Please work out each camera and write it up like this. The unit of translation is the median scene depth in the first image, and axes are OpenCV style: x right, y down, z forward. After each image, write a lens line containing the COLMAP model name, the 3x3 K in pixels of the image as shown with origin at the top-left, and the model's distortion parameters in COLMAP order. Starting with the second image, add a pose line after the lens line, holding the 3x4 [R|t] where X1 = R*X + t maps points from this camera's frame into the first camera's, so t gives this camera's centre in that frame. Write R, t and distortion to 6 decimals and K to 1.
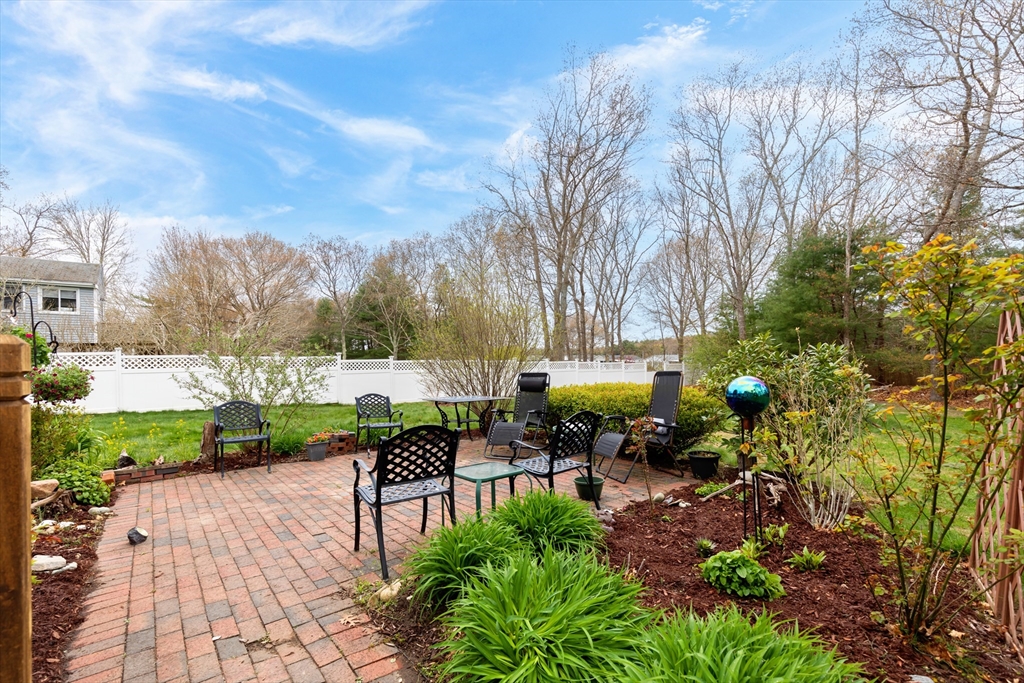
lens RADIAL K [[464.8, 0, 513.3], [0, 464.8, 349.0], [0, 0, 1]] dist [0.003377, 0.000582]
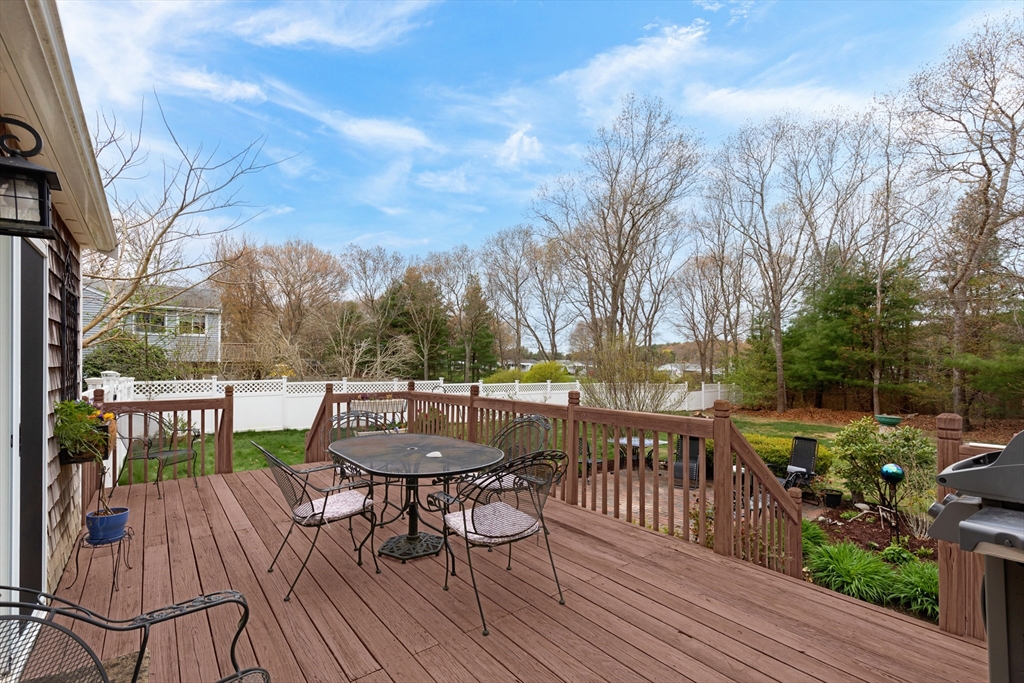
lens RADIAL K [[482.8, 0, 512.0], [0, 482.8, 341.5], [0, 0, 1]] dist [0.001663, -0.000490]
pose [[0.999665, 0.025871, 0.001067, -0.145538], [-0.025854, 0.999565, -0.014163, -0.049594], [-0.001433, 0.014131, 0.999899, -0.139963]]
